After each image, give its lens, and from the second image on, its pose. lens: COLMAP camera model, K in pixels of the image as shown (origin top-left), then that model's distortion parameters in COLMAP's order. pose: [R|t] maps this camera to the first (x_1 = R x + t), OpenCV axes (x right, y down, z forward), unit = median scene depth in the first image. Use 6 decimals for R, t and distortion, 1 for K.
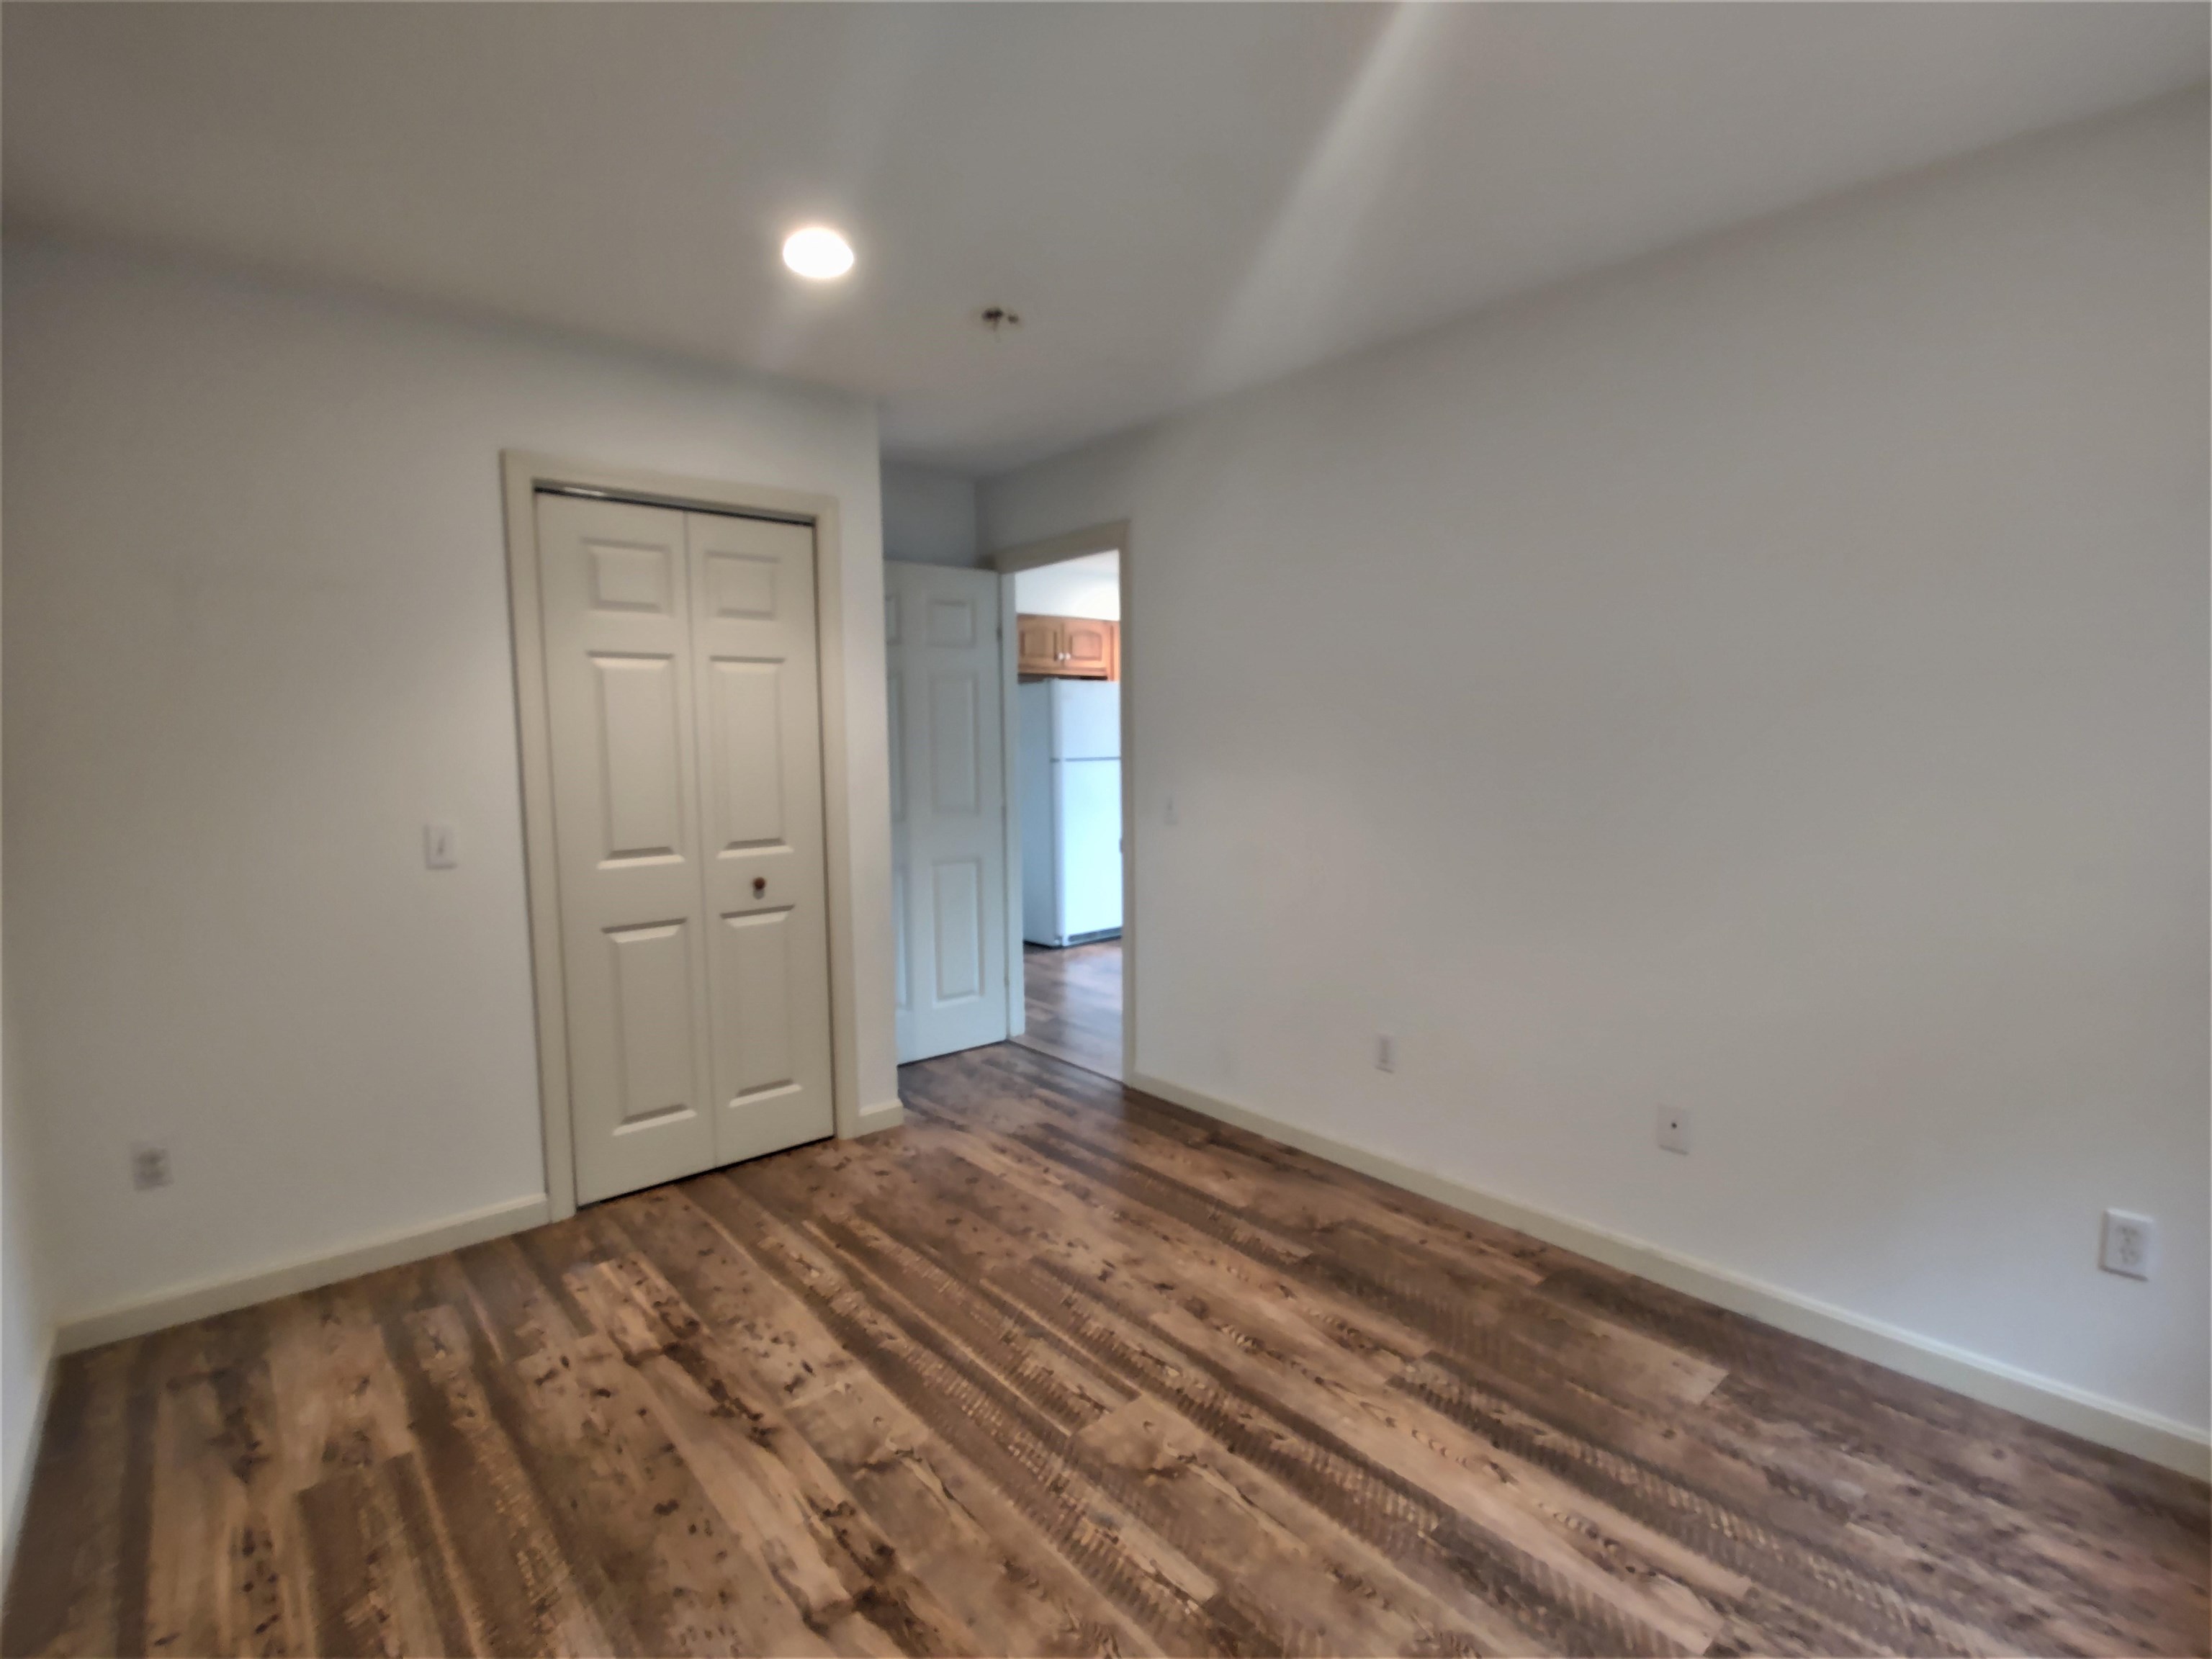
lens RADIAL K [[1073.9, 0, 1106.8], [0, 1073.9, 829.9], [0, 0, 1]] dist [-0.006619, -0.001151]
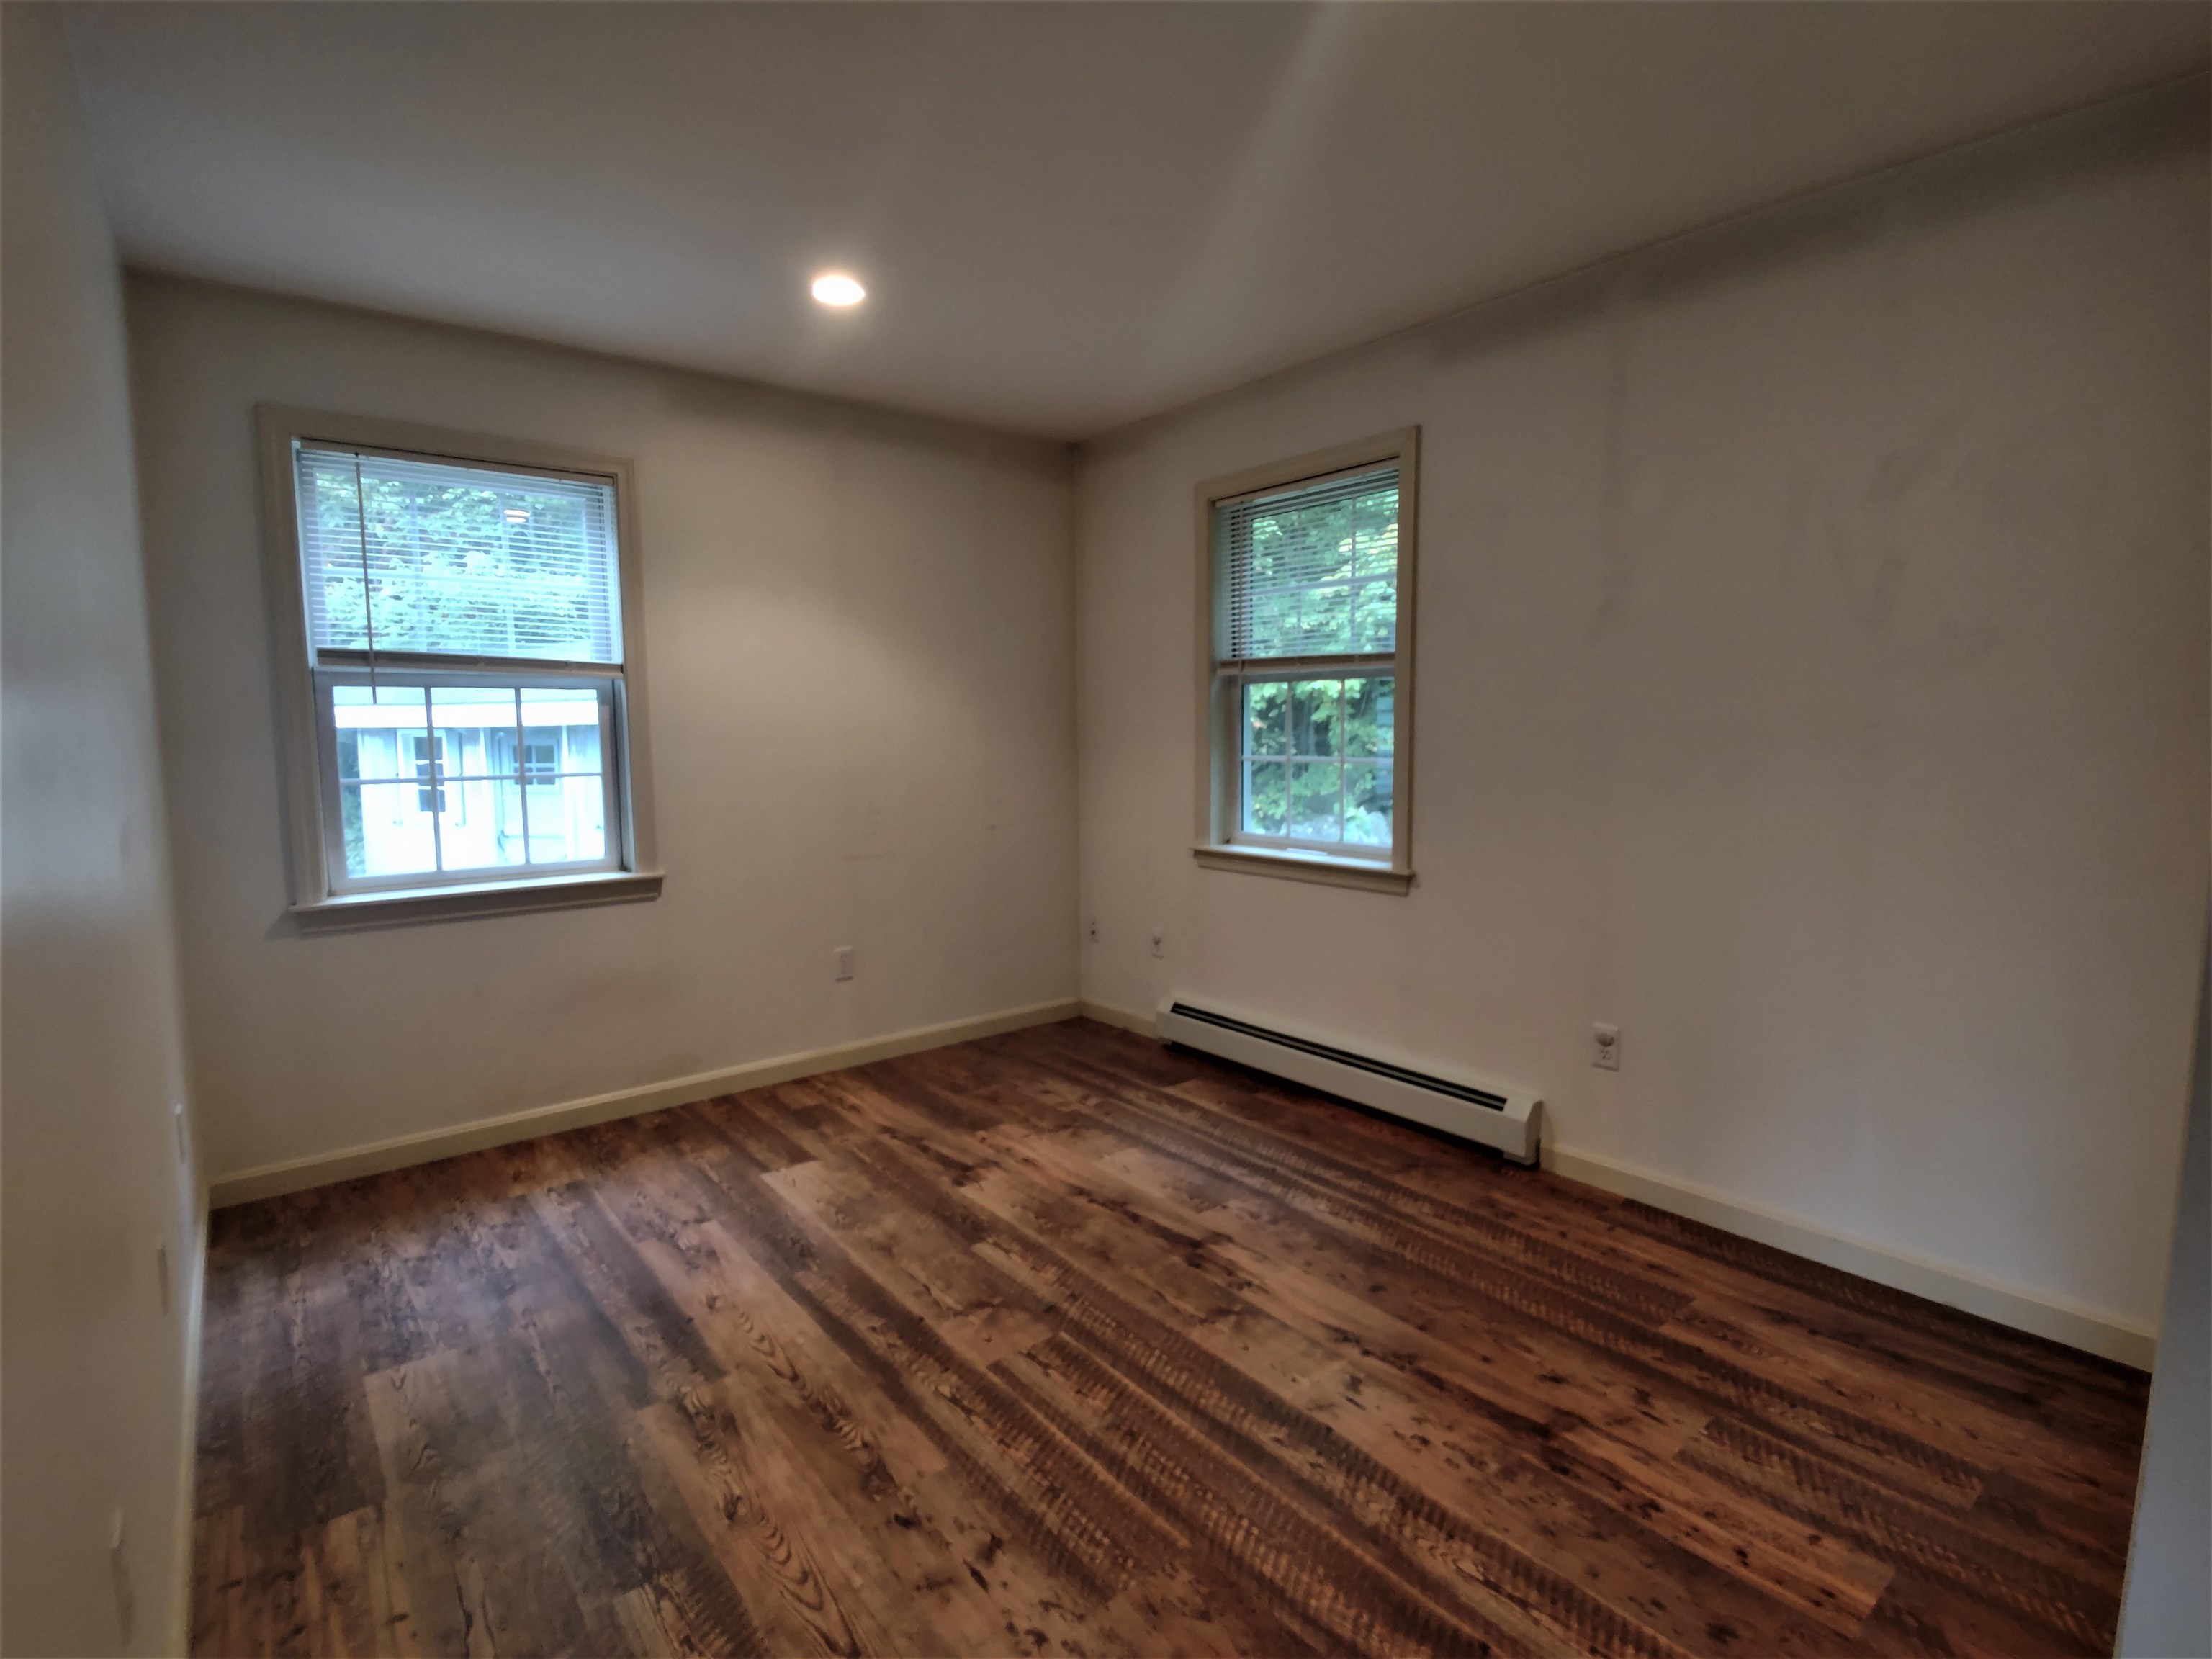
lens RADIAL K [[1073.9, 0, 1107.9], [0, 1073.9, 829.7], [0, 0, 1]] dist [-0.006619, -0.001151]
pose [[-0.999449, 0.017034, 0.028503, -0.113074], [0.022167, 0.981381, 0.190790, -0.134572], [-0.024722, 0.191317, -0.981217, 1.825370]]
